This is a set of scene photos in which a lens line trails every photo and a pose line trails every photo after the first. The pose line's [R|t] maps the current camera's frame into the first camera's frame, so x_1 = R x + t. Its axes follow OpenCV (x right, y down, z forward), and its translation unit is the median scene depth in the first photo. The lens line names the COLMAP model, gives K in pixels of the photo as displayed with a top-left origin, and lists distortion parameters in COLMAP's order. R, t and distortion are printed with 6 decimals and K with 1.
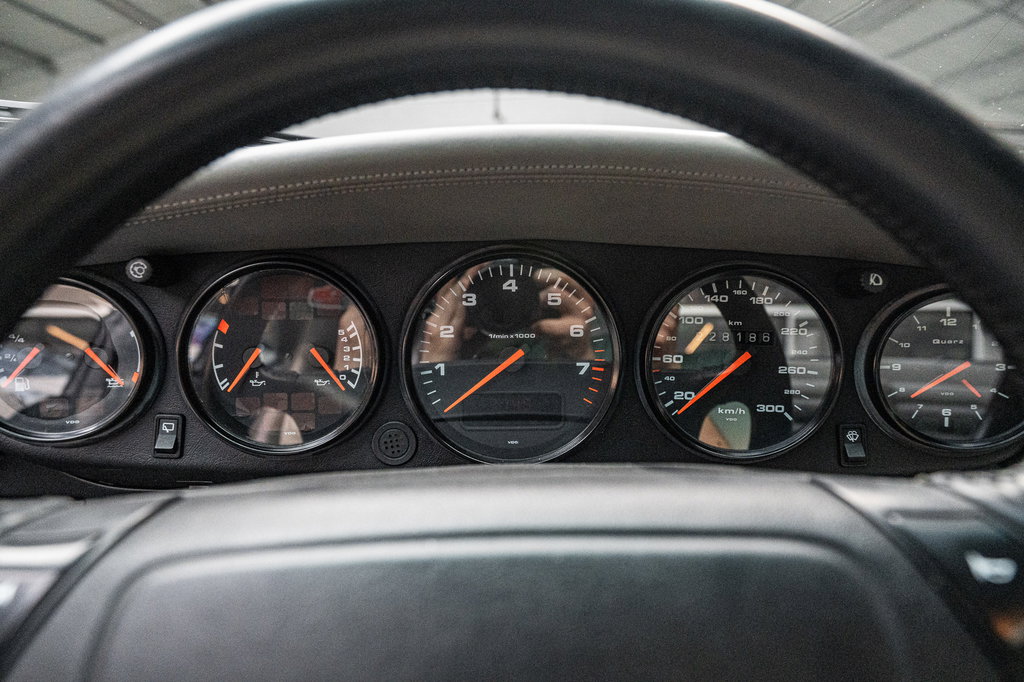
lens RADIAL K [[584.6, 0, 512.0], [0, 584.6, 341.0], [0, 0, 1]] dist [-0.014073, 0.001403]
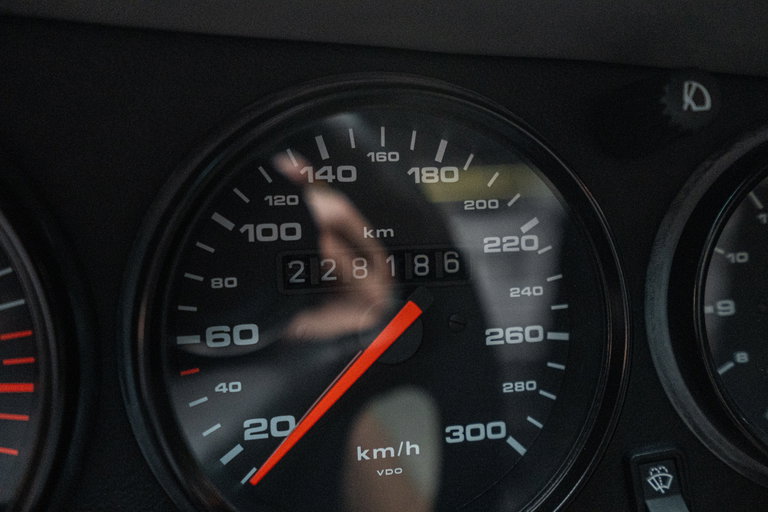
lens RADIAL K [[755.5, 0, 384.0], [0, 755.5, 256.0], [0, 0, 1]] dist [0.076776, 0.000289]
pose [[0.943209, -0.067182, 0.325335, 0.214280], [0.080716, 0.996336, -0.028268, 0.000700], [-0.322244, 0.052922, 0.945176, 0.503574]]
